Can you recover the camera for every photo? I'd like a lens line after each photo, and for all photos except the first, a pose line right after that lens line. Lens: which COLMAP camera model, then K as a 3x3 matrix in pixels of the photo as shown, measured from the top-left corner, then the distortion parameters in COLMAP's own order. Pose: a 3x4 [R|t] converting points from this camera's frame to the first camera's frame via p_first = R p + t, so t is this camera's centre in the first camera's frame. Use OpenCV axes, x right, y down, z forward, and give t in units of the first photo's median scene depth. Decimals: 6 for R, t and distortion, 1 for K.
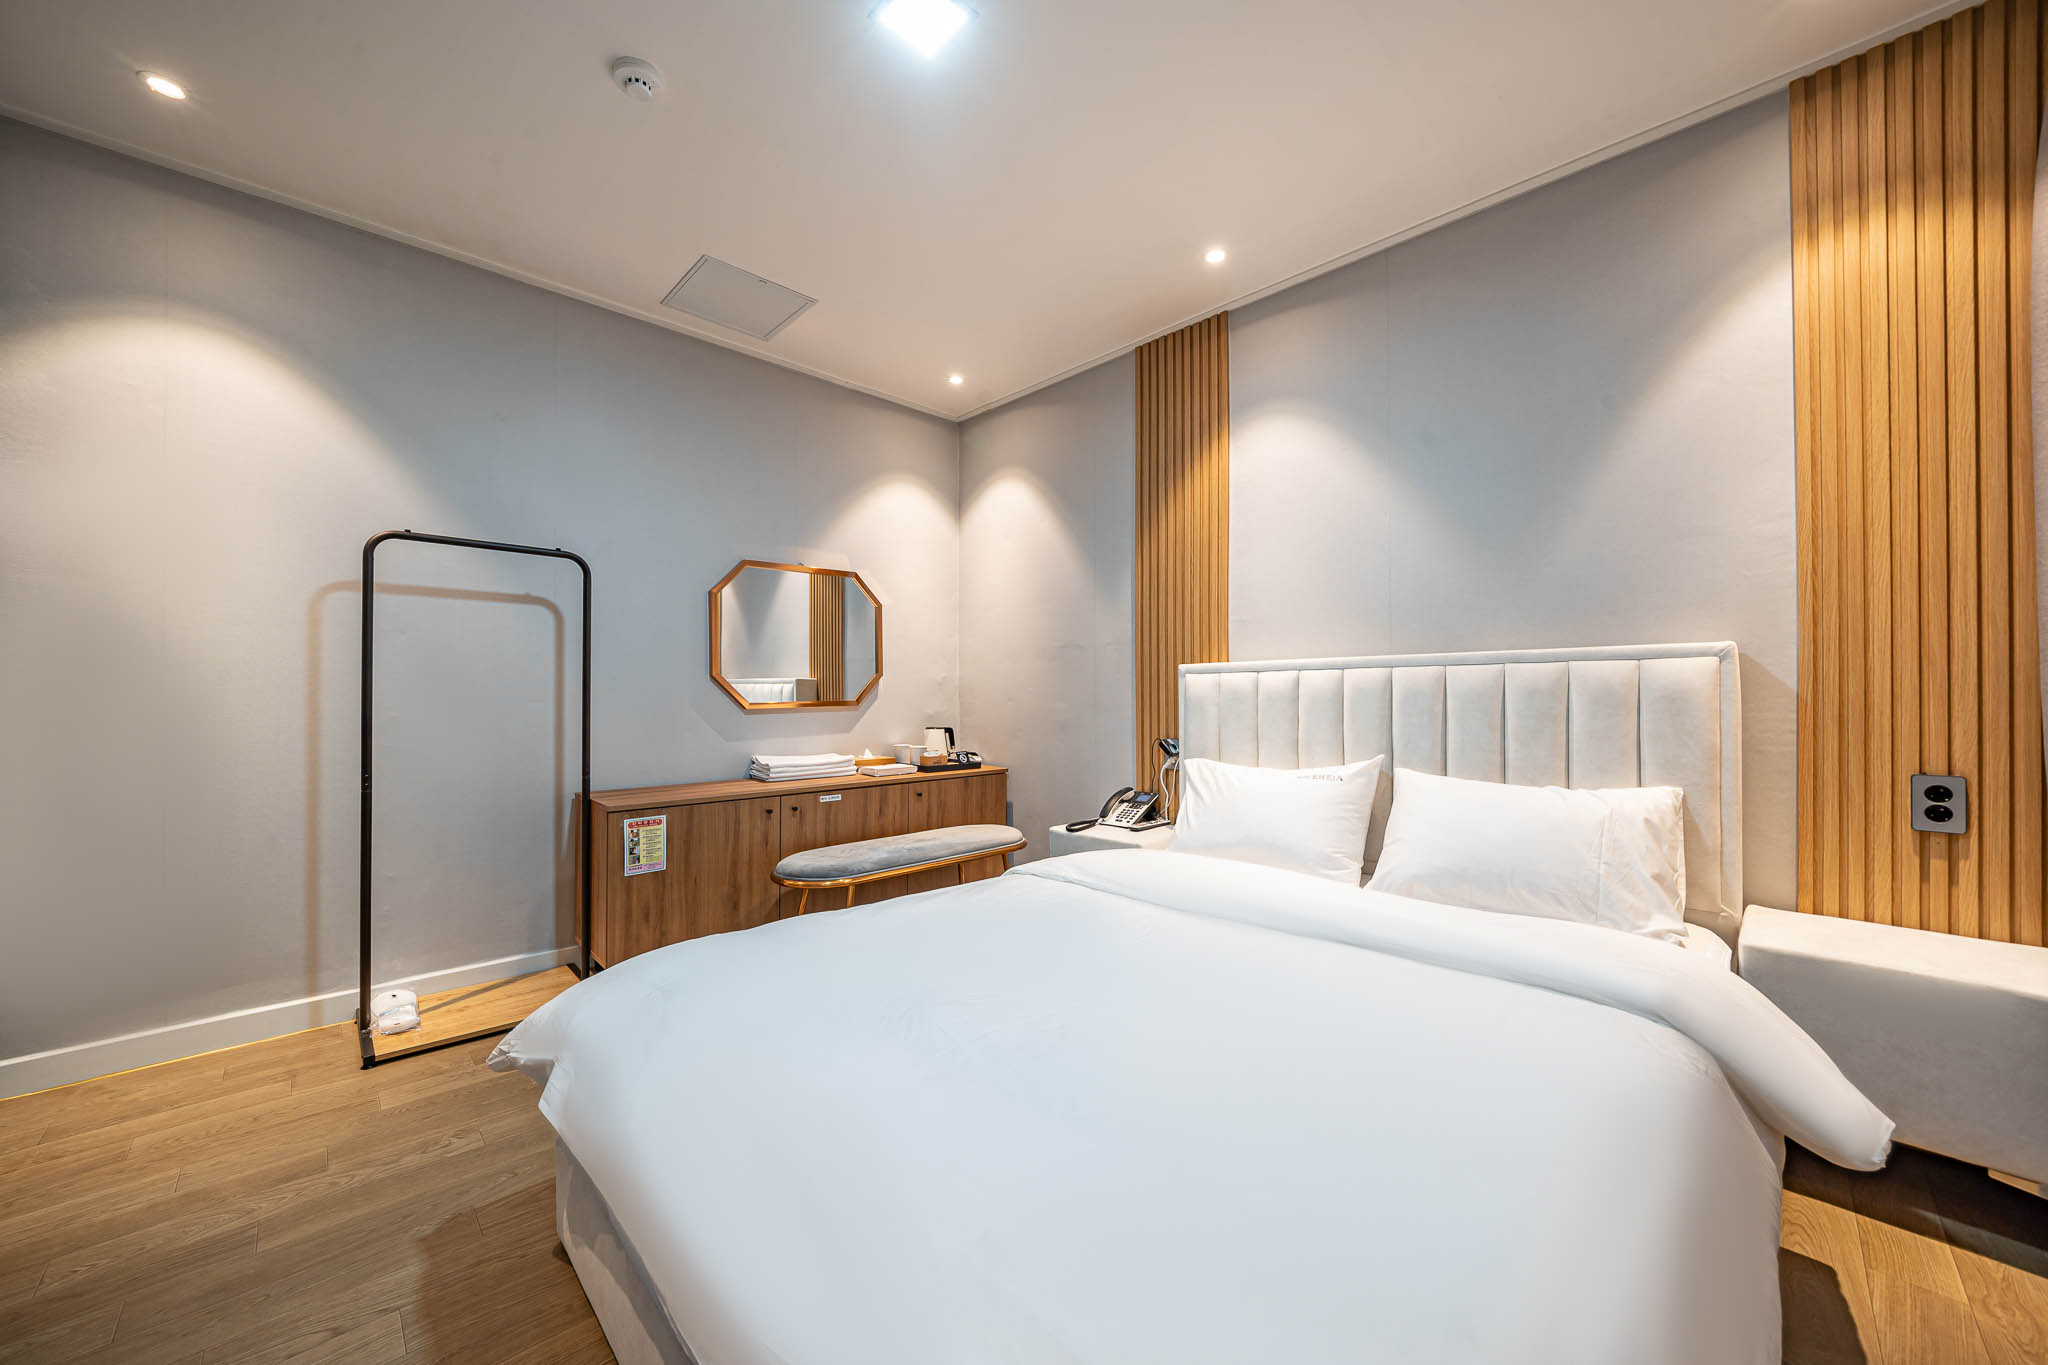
lens RADIAL K [[715.0, 0, 1015.9], [0, 715.0, 689.2], [0, 0, 1]] dist [-0.000393, -0.000056]
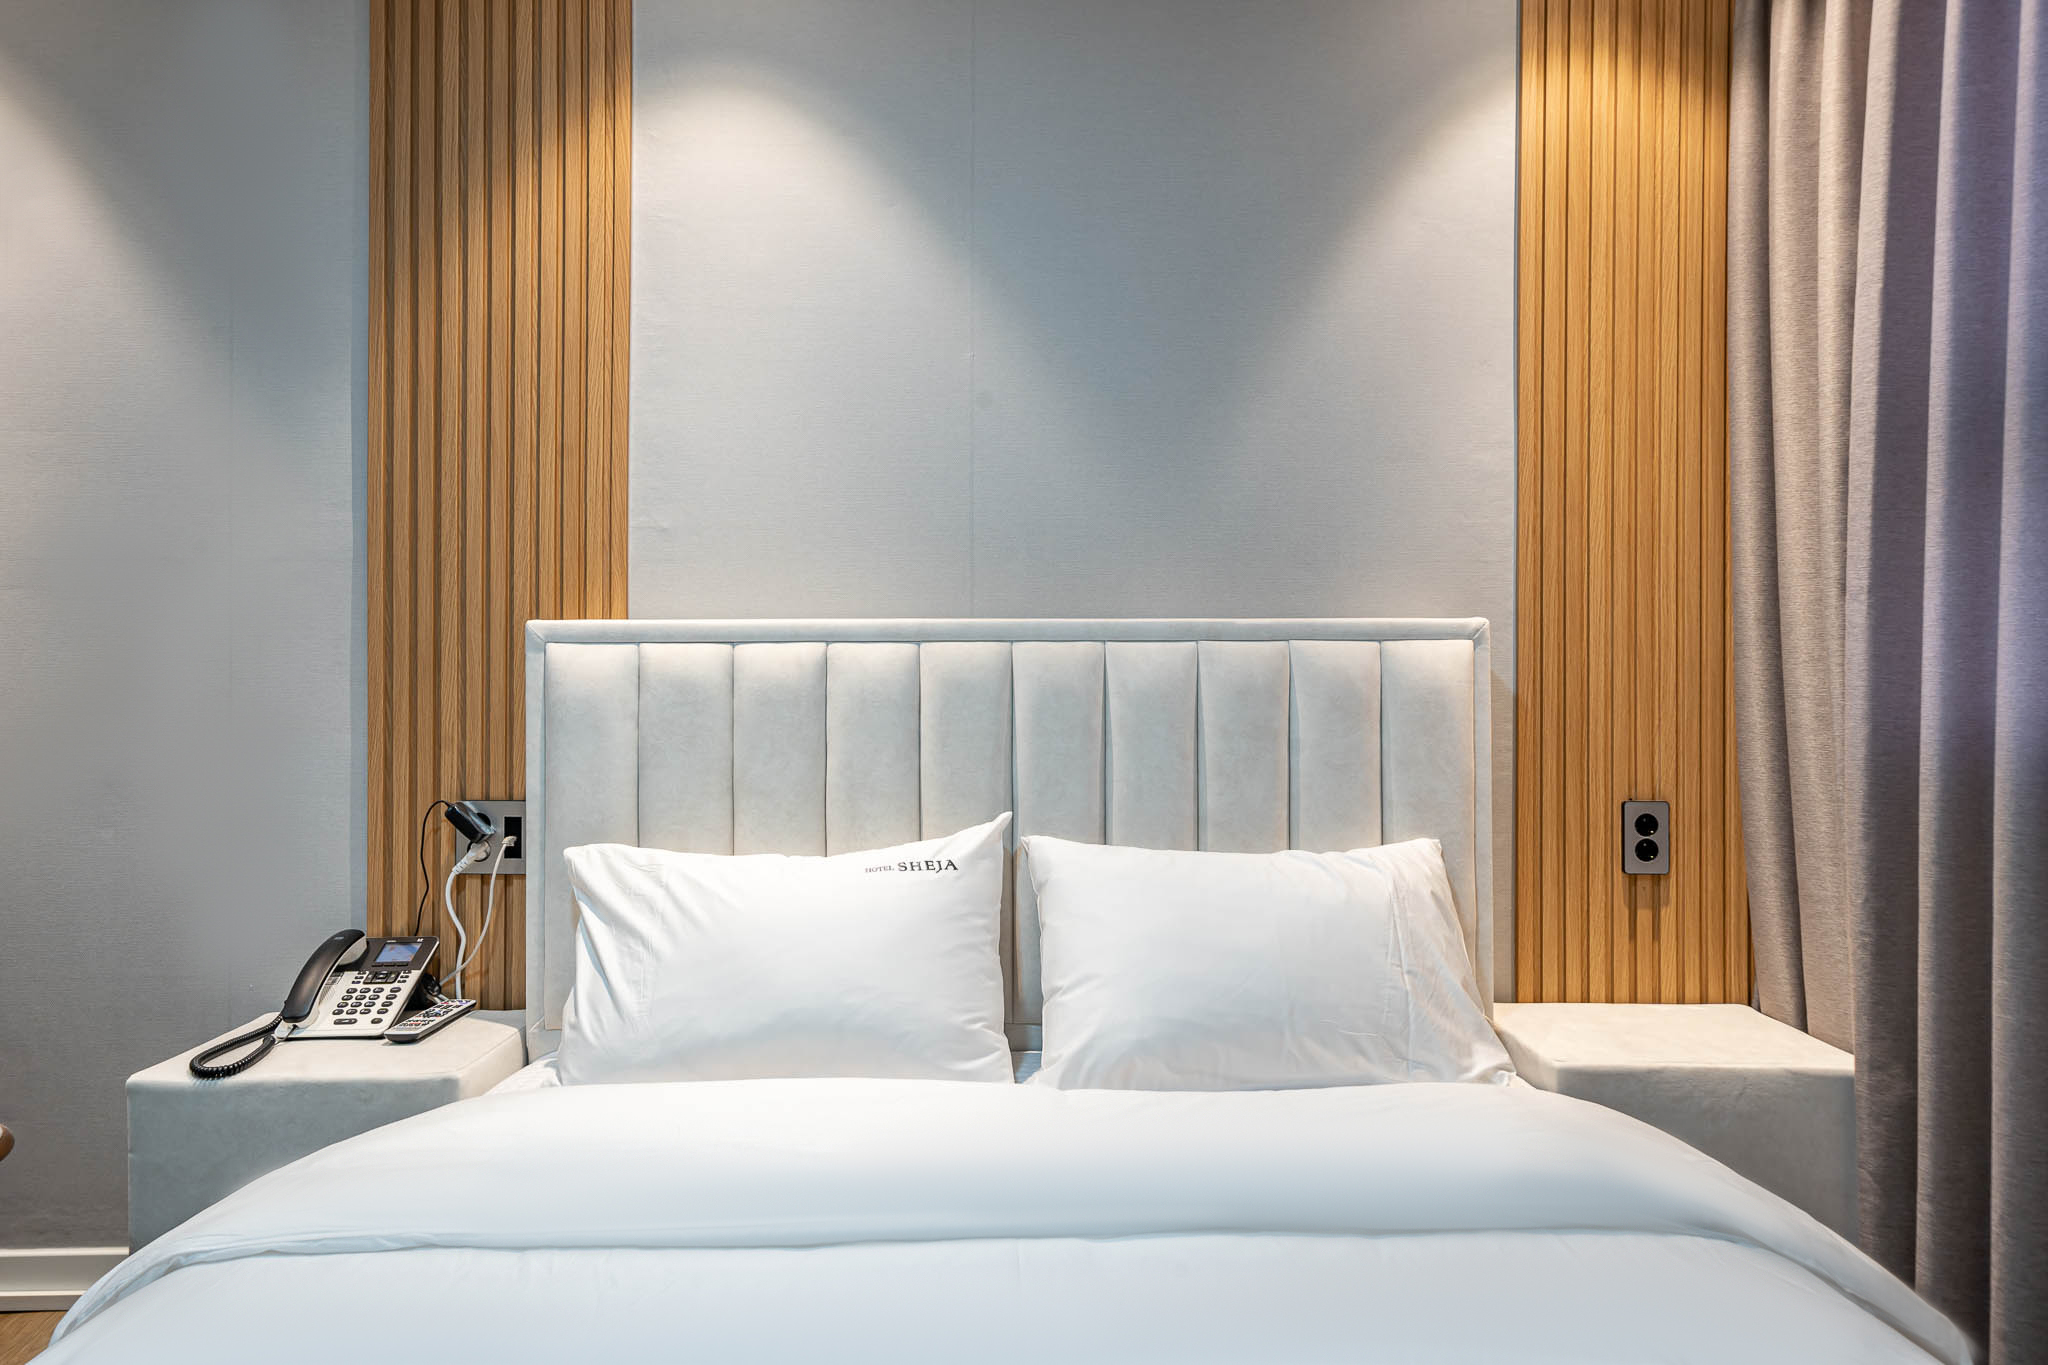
lens RADIAL K [[1335.6, 0, 974.5], [0, 1335.6, 683.8], [0, 0, 1]] dist [0.027344, 0.000630]
pose [[0.695864, 0.011519, 0.718081, -0.189828], [-0.009829, 0.999930, -0.006516, 0.006588], [-0.718106, -0.002524, 0.695929, 0.352893]]
